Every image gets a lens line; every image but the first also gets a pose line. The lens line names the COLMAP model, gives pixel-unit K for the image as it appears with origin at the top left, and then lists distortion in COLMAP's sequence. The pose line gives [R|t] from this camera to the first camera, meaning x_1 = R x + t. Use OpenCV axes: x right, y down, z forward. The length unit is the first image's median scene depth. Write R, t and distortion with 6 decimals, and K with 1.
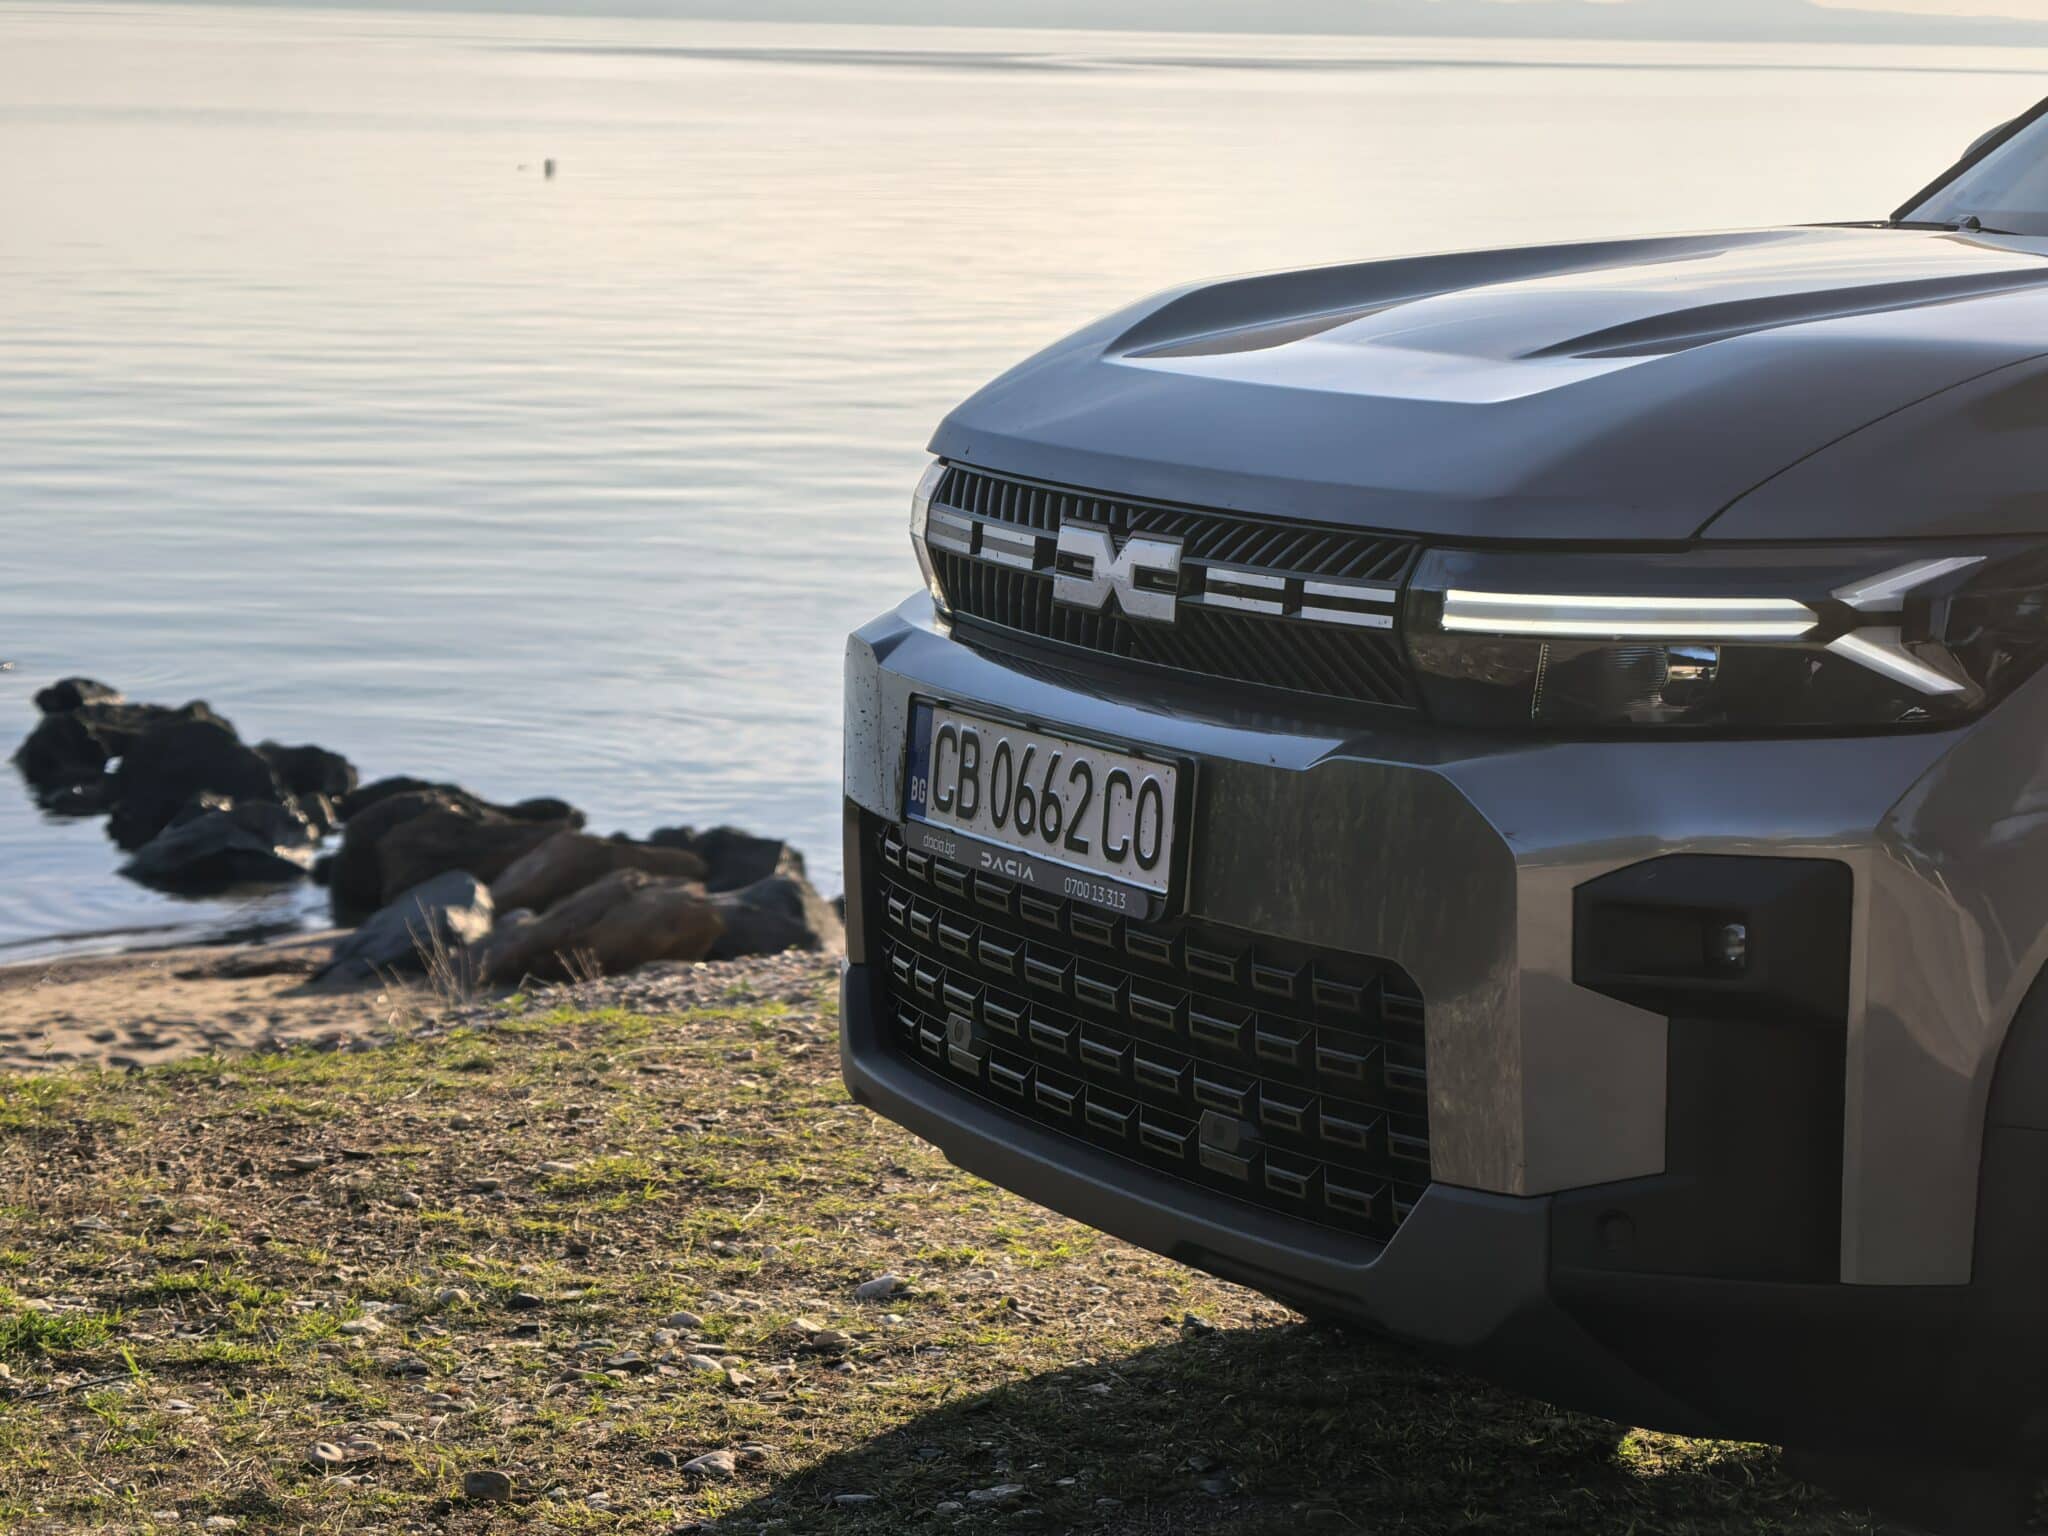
lens RADIAL K [[5406.8, 0, 1030.0], [0, 5406.8, 769.6], [0, 0, 1]] dist [0.350400, 0.000000]
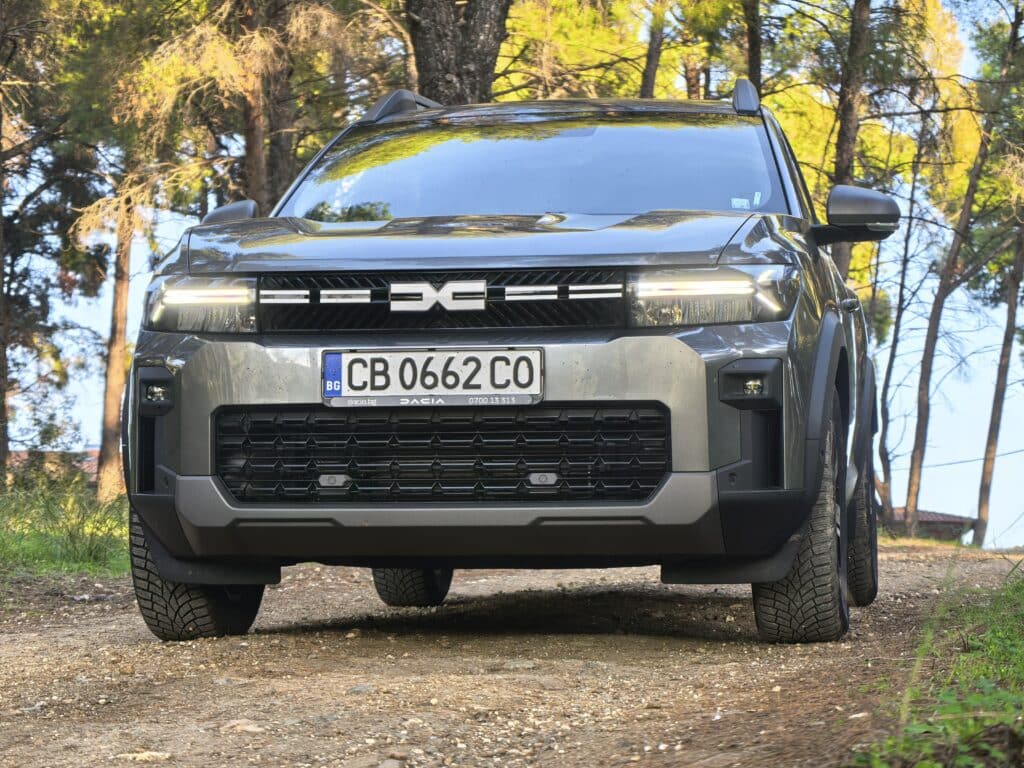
lens RADIAL K [[2703.4, 0, 534.0], [0, 2703.4, 384.3], [0, 0, 1]] dist [0.350400, 0.000000]
pose [[0.569954, 0.000300, 0.821676, -1.146363], [0.115553, 0.990033, -0.080515, 0.131873], [-0.813511, 0.140837, 0.564239, 0.179267]]
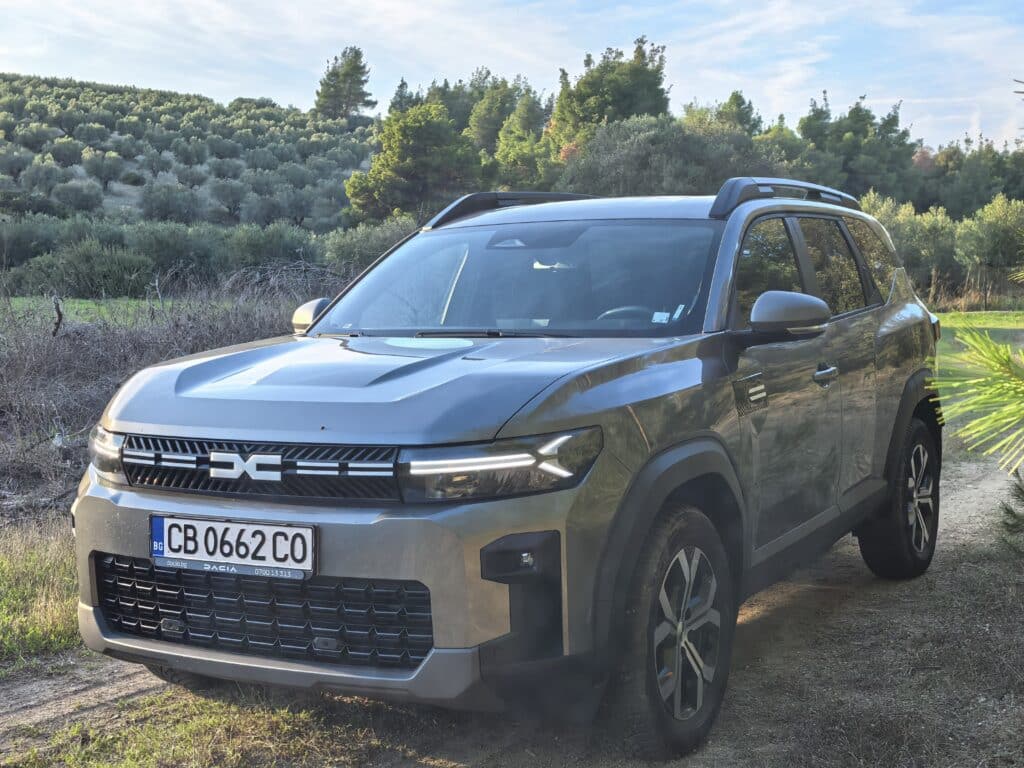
lens RADIAL K [[1450.9, 0, 507.7], [0, 1450.9, 389.6], [0, 0, 1]] dist [0.093904, 0.000000]
pose [[0.811005, -0.084688, 0.578877, -0.346274], [0.108055, 0.994127, -0.005947, -0.060336], [-0.574974, 0.067374, 0.815393, 0.251848]]
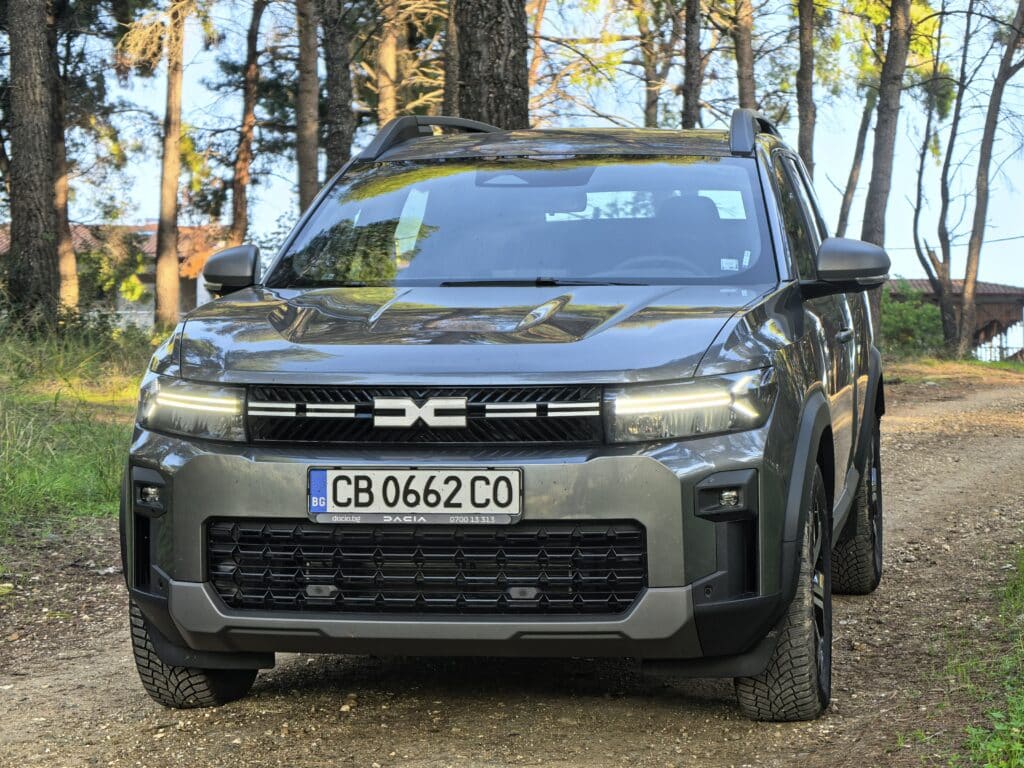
lens RADIAL K [[2703.4, 0, 522.7], [0, 2703.4, 372.1], [0, 0, 1]] dist [0.350400, 0.000000]
pose [[0.591697, -0.070937, 0.803033, -1.141874], [0.119294, 0.992859, -0.000194, -0.052566], [-0.797285, 0.095912, 0.595934, 0.100704]]
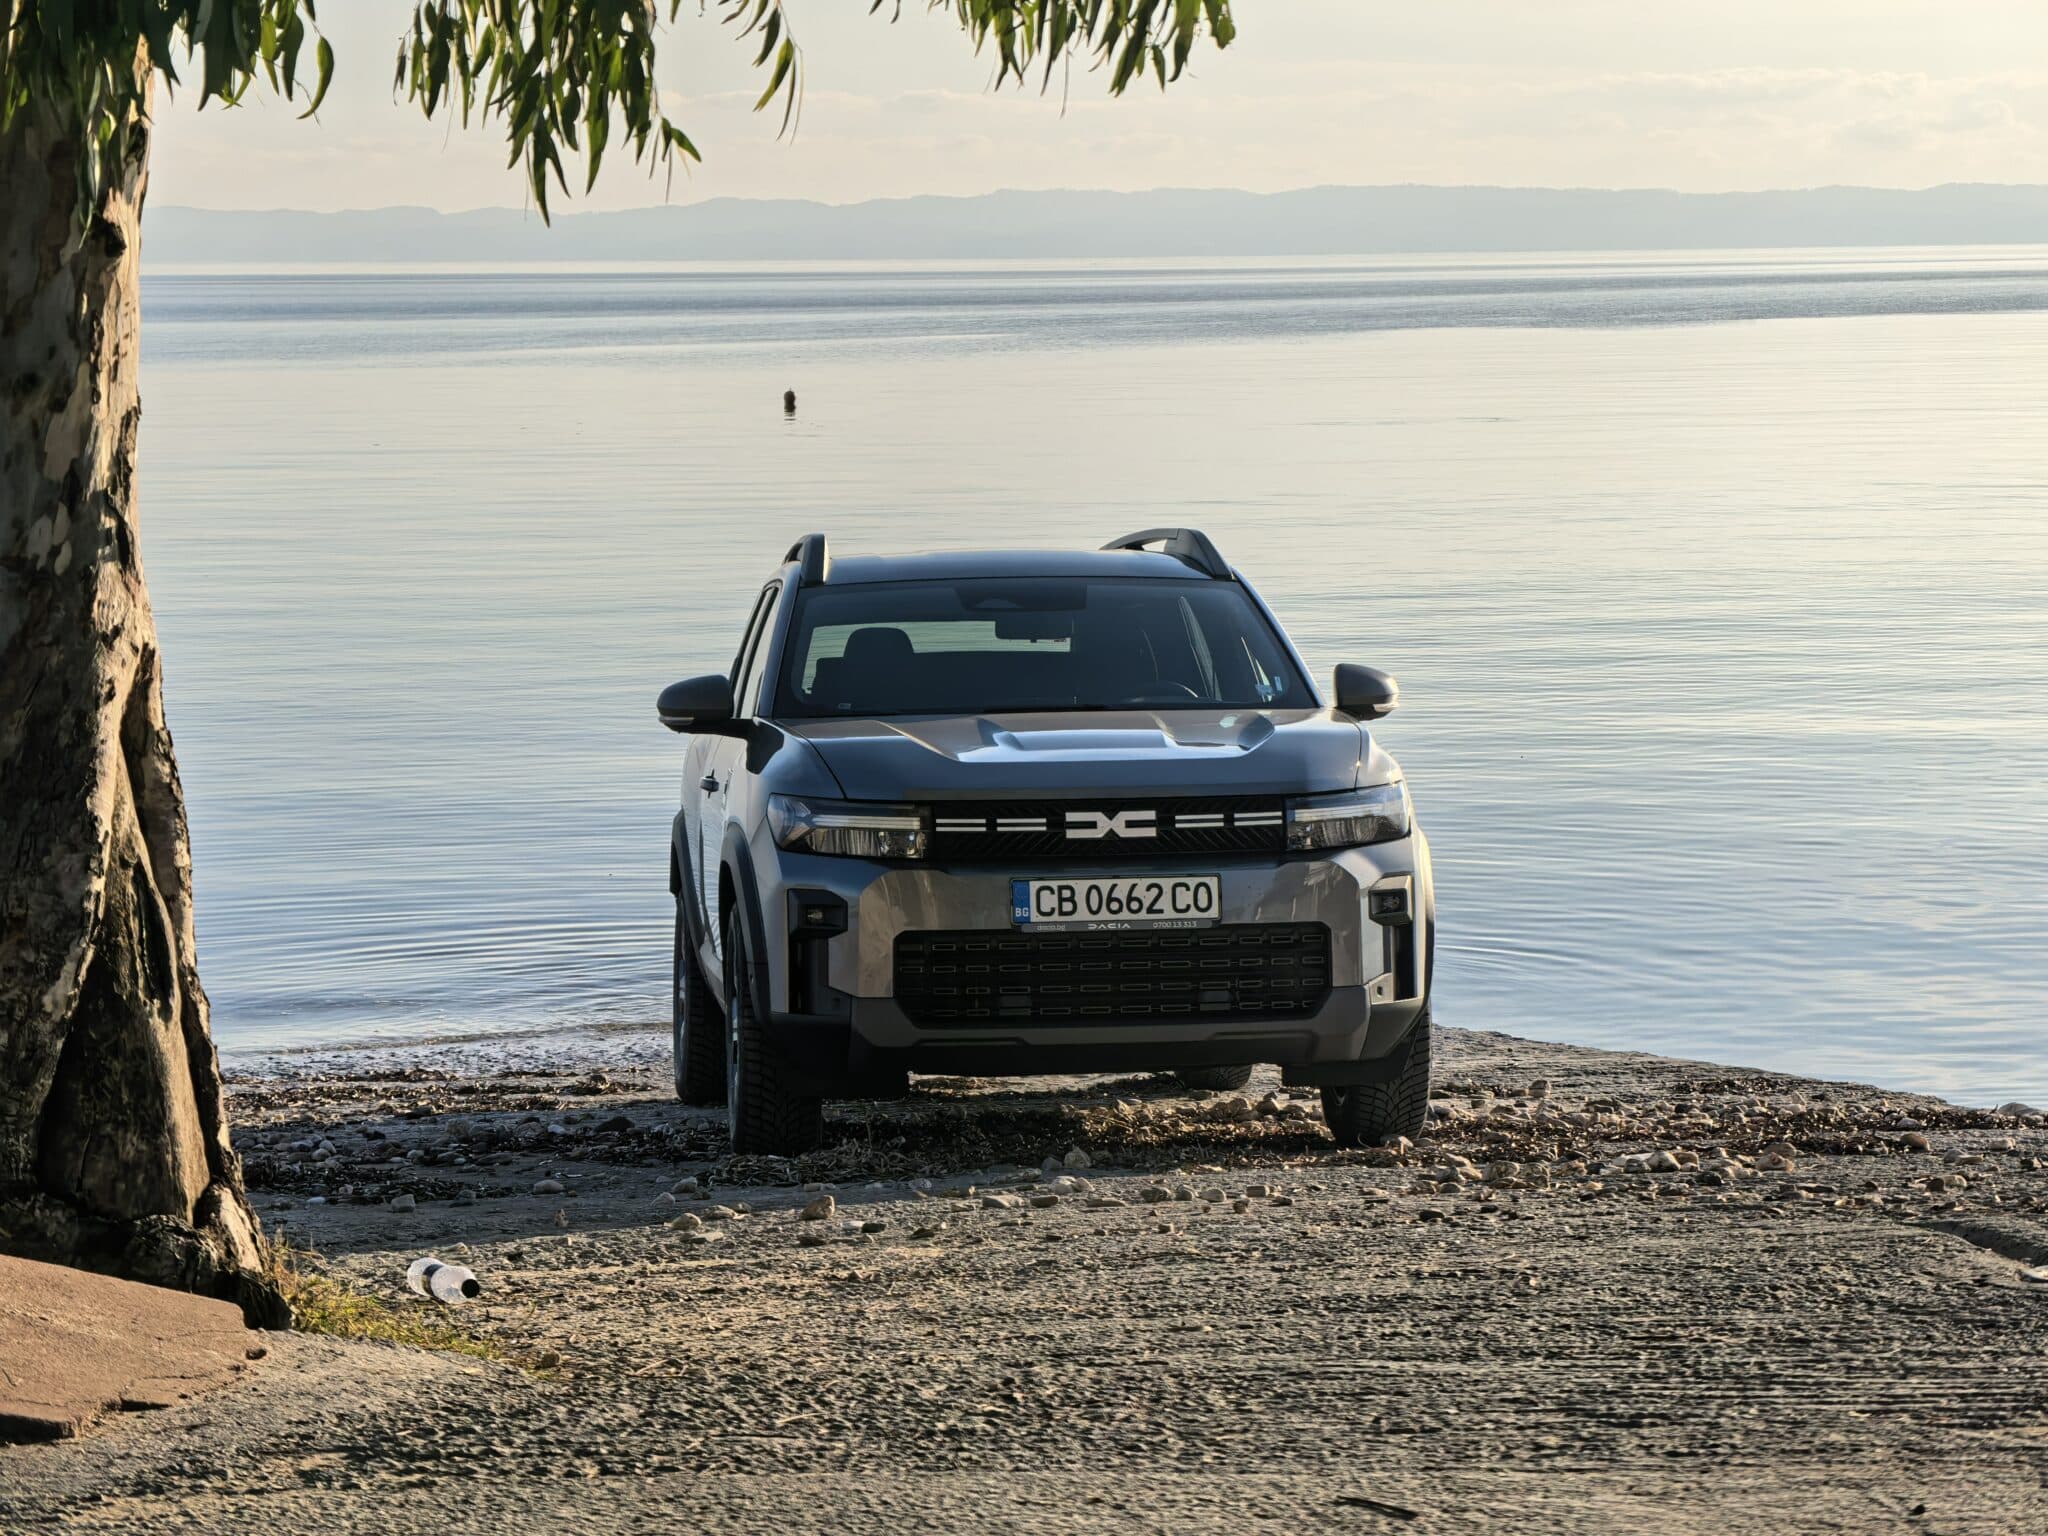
lens RADIAL K [[5406.8, 0, 1014.5], [0, 5406.8, 772.0], [0, 0, 1]] dist [0.350400, 0.000000]
pose [[0.322603, -0.033965, 0.945925, -2.901029], [0.138851, 0.990243, -0.011799, -0.038559], [-0.936295, 0.135149, 0.324171, 0.086493]]
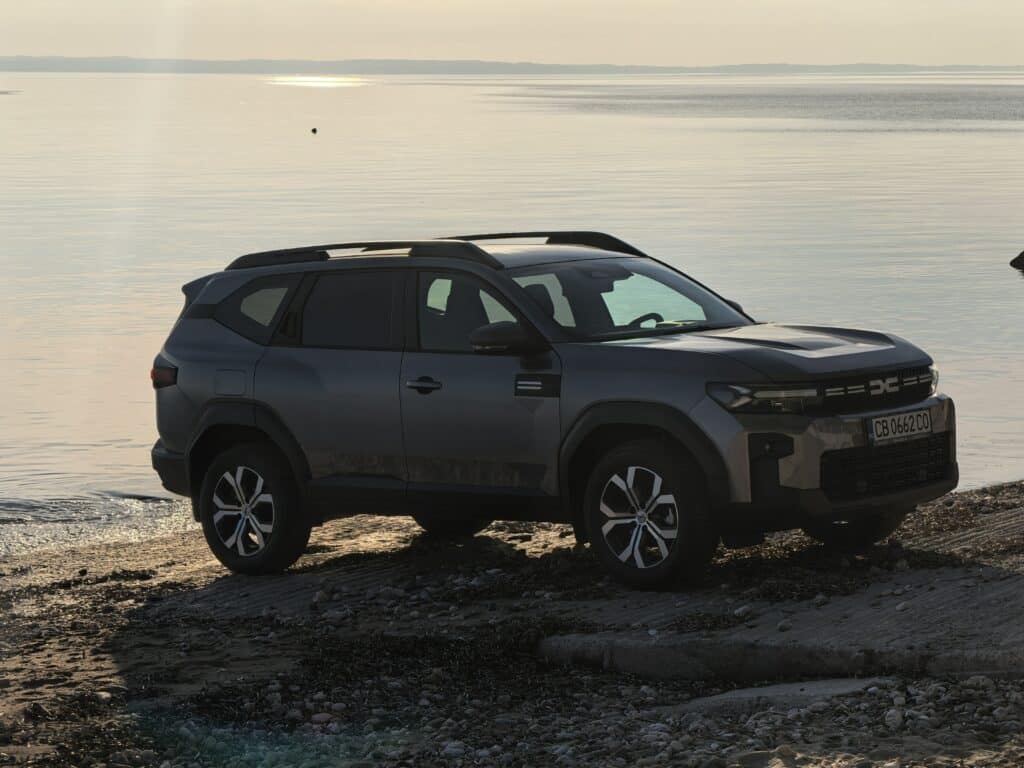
lens RADIAL K [[2703.4, 0, 517.6], [0, 2703.4, 385.8], [0, 0, 1]] dist [0.350400, 0.000000]
pose [[-0.397725, -0.043060, 0.916494, -2.479851], [0.166141, 0.979005, 0.118096, -0.444361], [-0.902337, 0.199237, -0.382220, 2.490804]]
